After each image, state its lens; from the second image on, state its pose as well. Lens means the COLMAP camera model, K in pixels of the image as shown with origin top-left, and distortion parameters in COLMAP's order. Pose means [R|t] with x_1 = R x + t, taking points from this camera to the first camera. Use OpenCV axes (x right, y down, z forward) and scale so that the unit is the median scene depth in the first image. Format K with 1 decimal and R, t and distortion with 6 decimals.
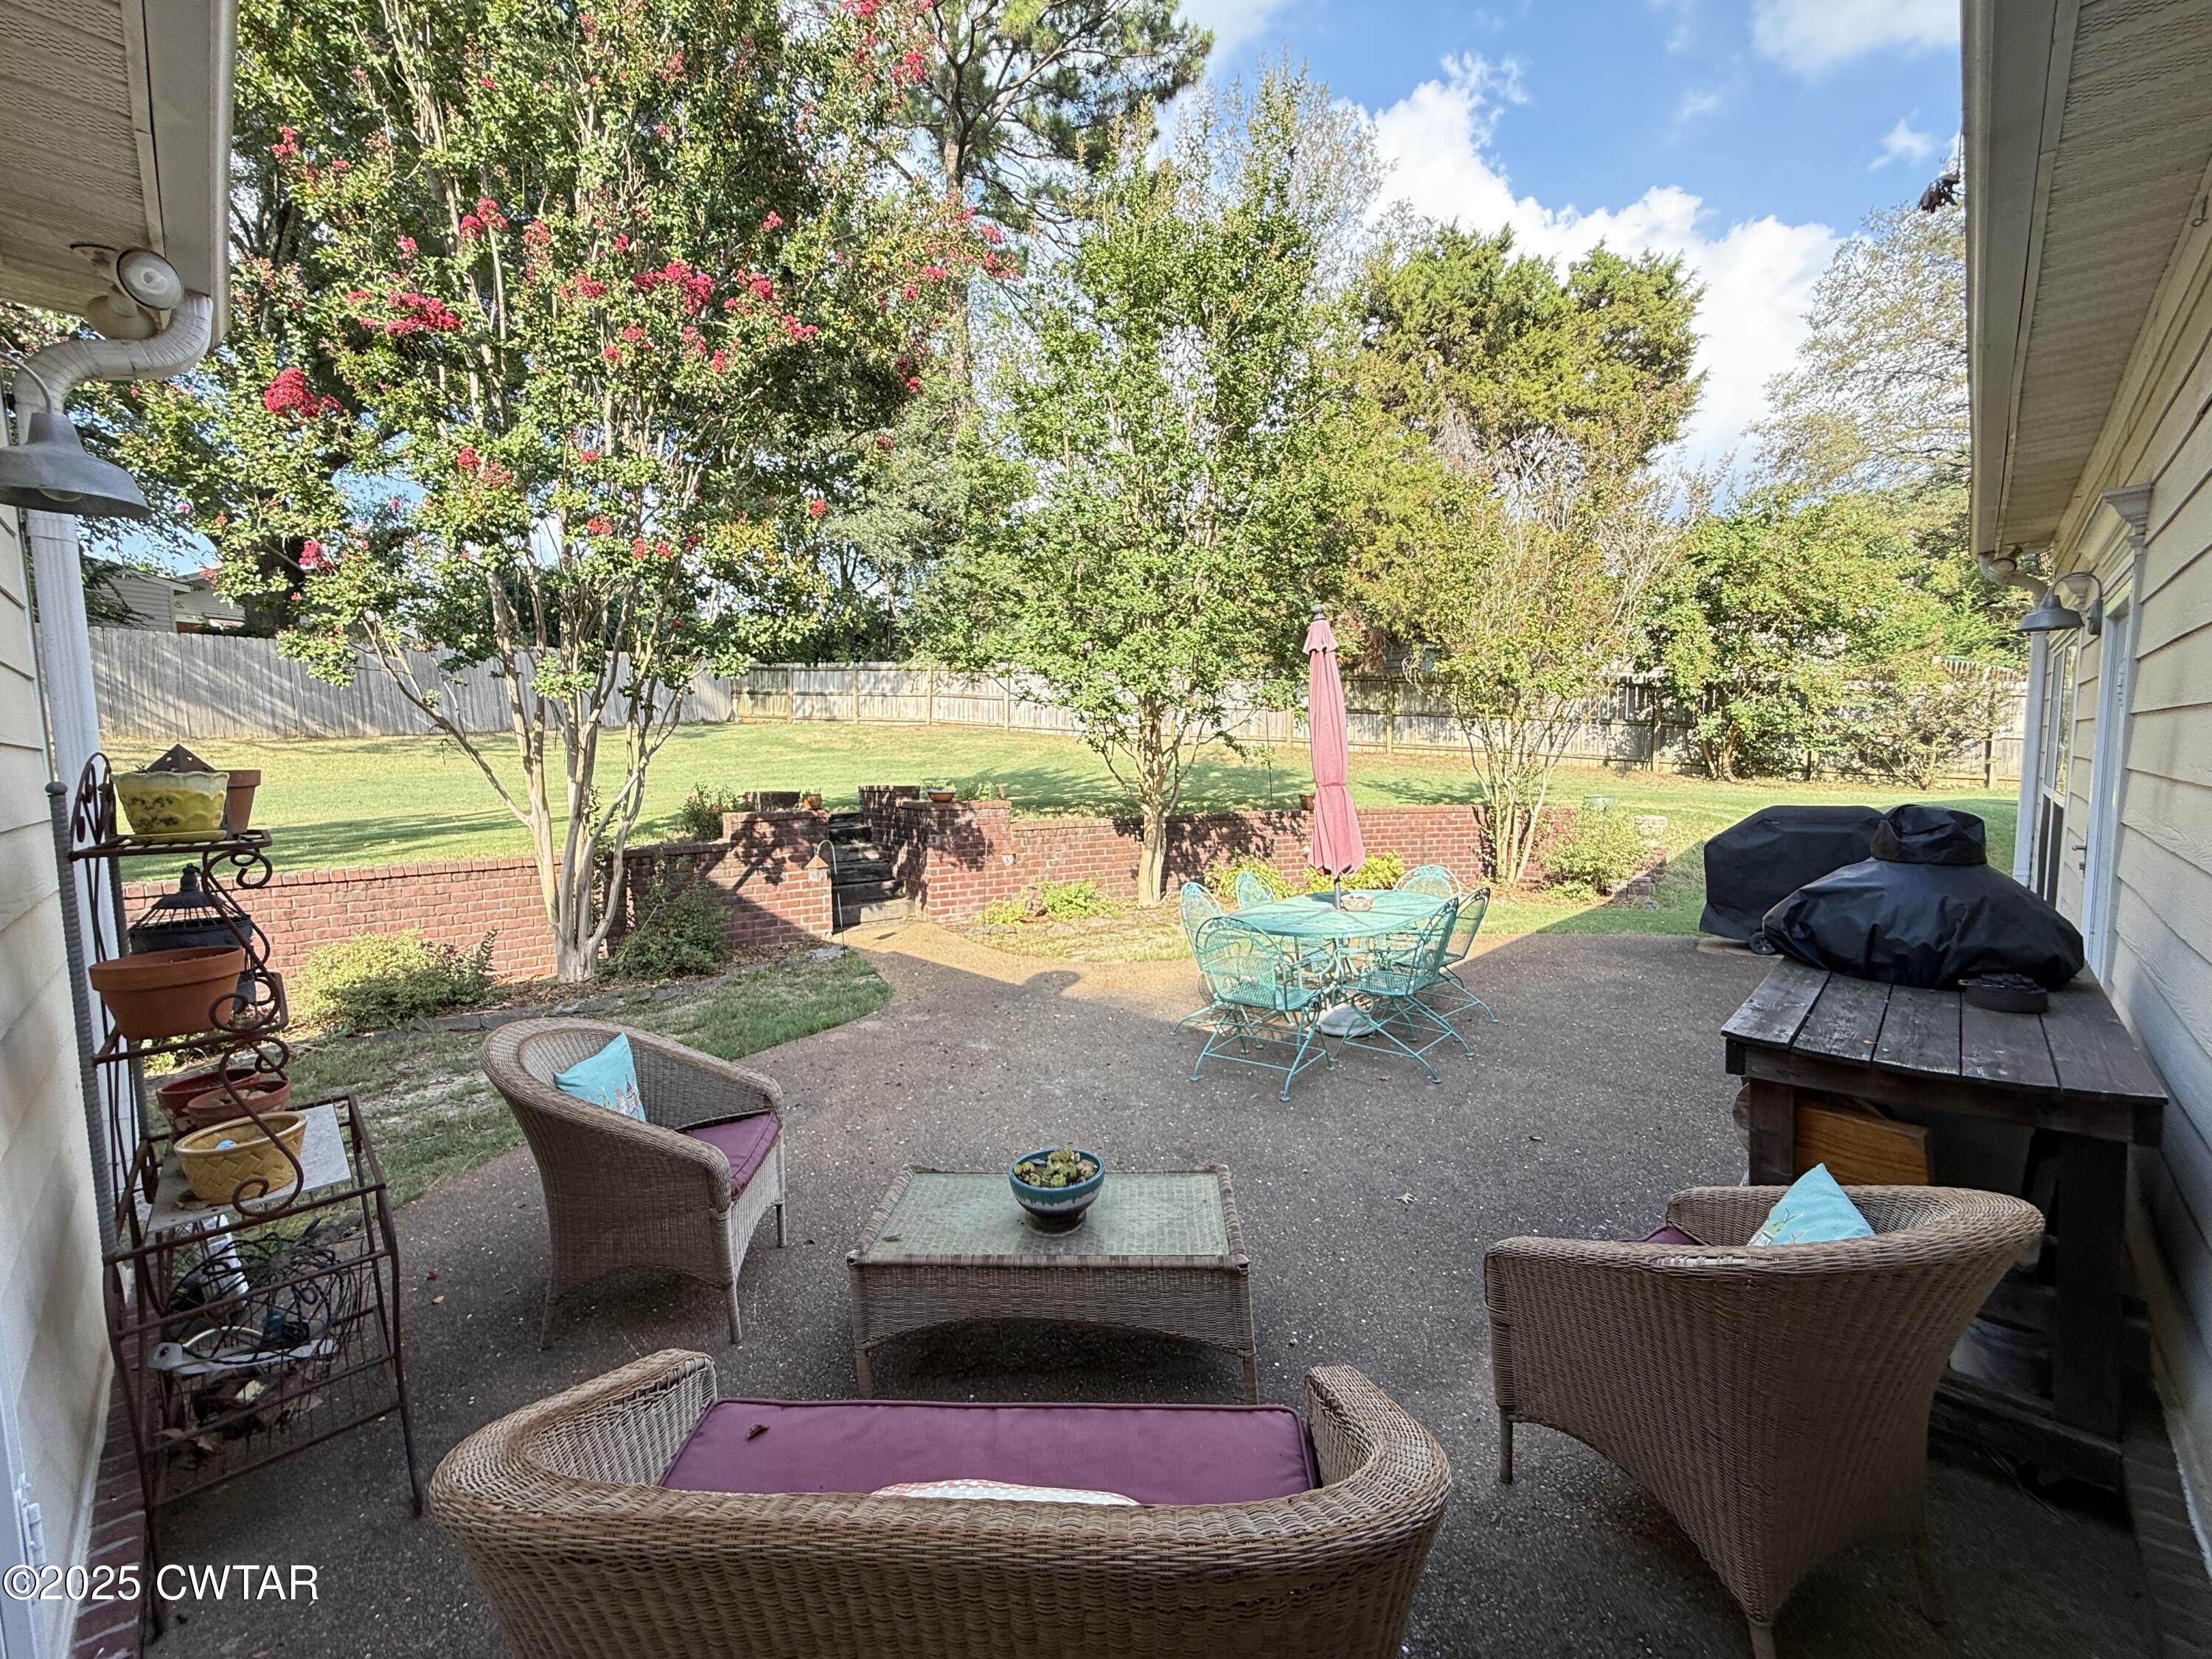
lens RADIAL K [[885.7, 0, 1104.5], [0, 885.7, 823.3], [0, 0, 1]] dist [0.000477, 0.000020]
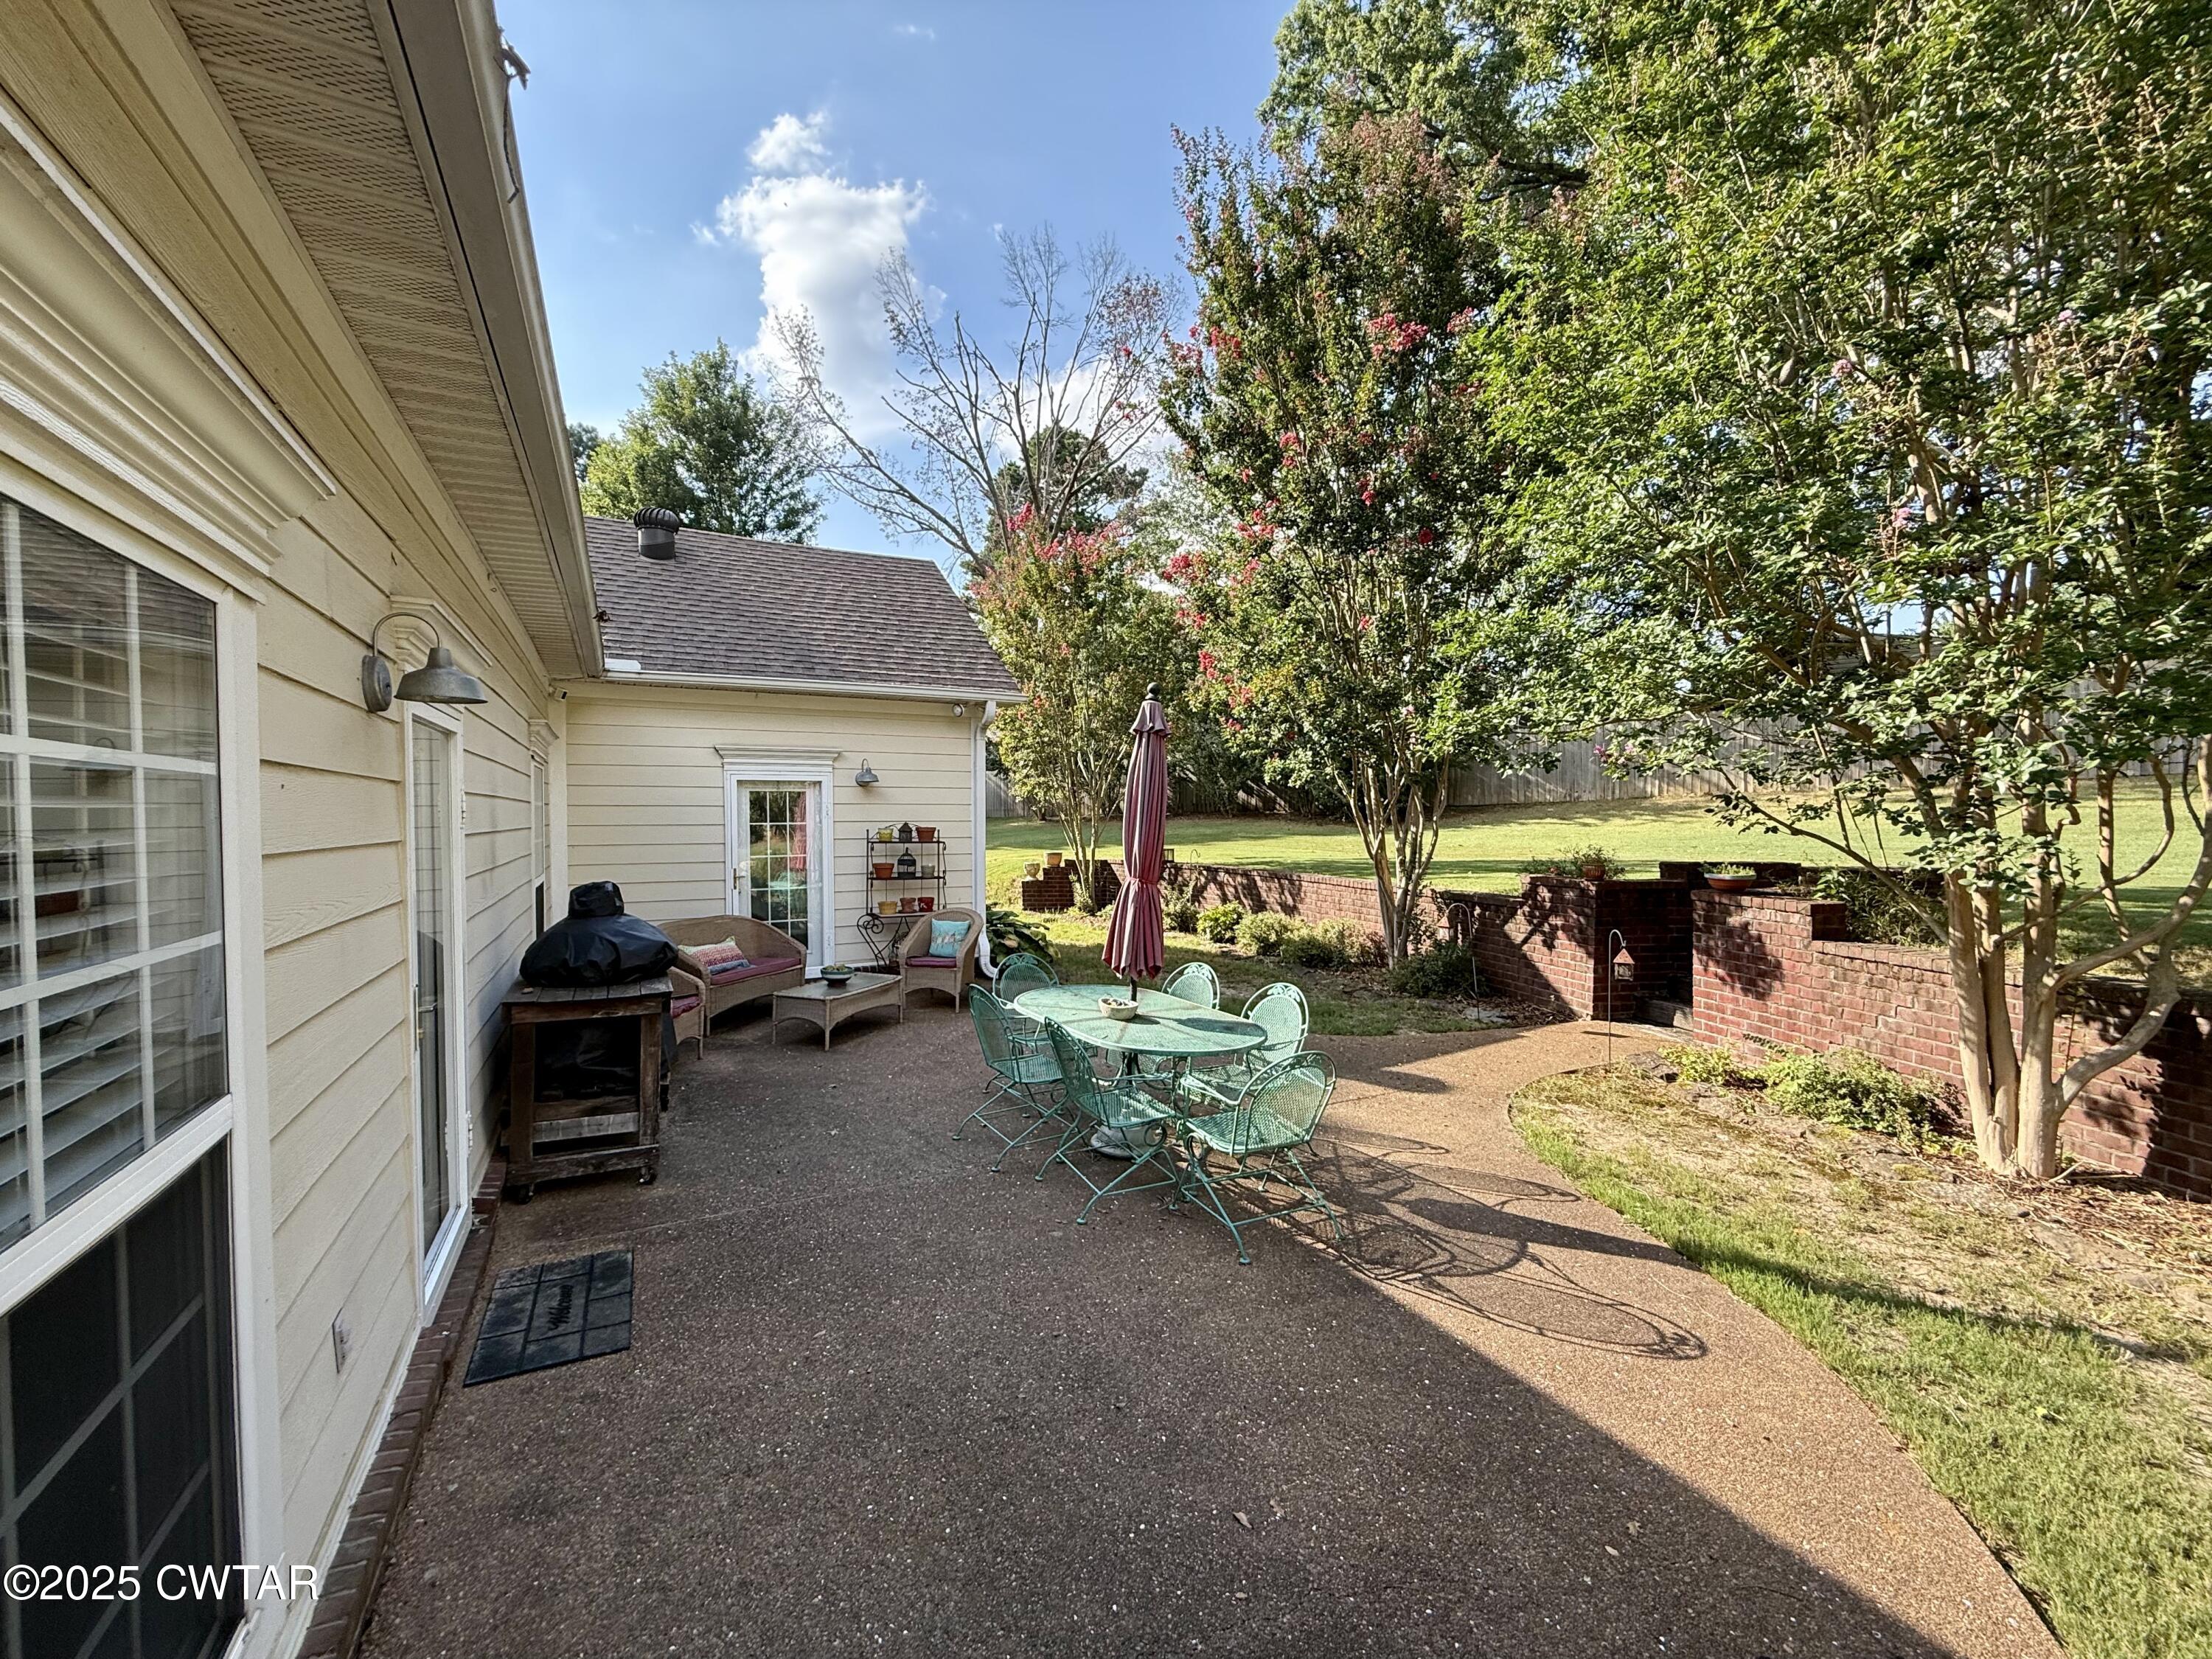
lens RADIAL K [[885.7, 0, 1102.9], [0, 885.7, 830.8], [0, 0, 1]] dist [0.000477, 0.000020]
pose [[-0.308294, 0.032253, -0.950744, 0.742417], [-0.077108, 0.995289, 0.058768, -0.086351], [0.948161, 0.091428, -0.304355, 0.817587]]
